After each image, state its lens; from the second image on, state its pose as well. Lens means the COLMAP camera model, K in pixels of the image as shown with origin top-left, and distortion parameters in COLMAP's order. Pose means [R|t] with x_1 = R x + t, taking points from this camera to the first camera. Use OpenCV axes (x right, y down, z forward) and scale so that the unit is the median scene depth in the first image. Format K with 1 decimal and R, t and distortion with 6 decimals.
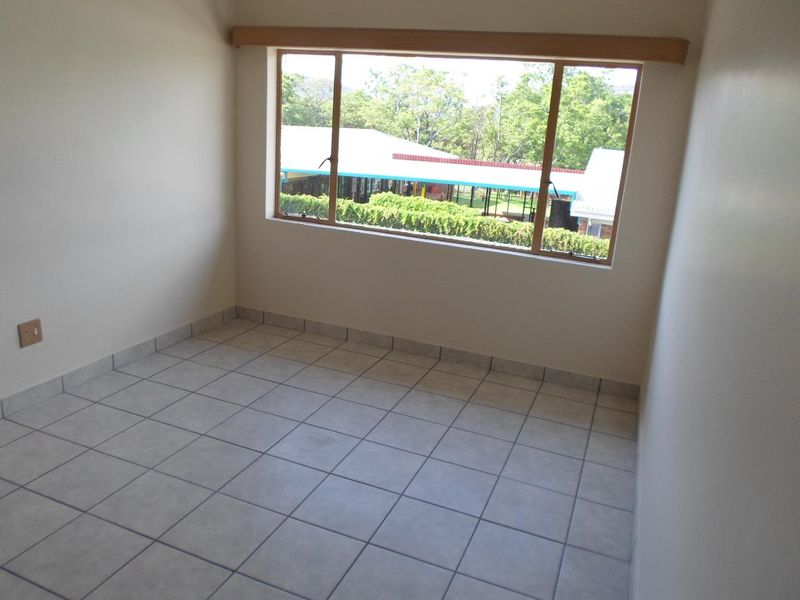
lens RADIAL K [[609.1, 0, 400.0], [0, 609.1, 300.0], [0, 0, 1]] dist [-0.032437, 0.001430]
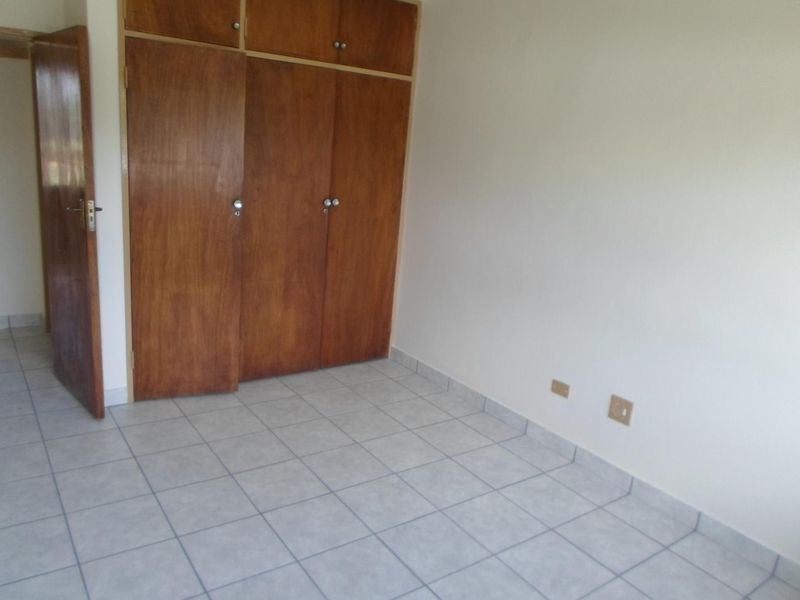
lens RADIAL K [[609.1, 0, 400.0], [0, 609.1, 300.0], [0, 0, 1]] dist [-0.032437, 0.001430]
pose [[-0.532744, 0.087033, -0.841789, 0.362443], [-0.362292, 0.875484, 0.319801, -0.266851], [0.764806, 0.475345, -0.434877, 0.994725]]
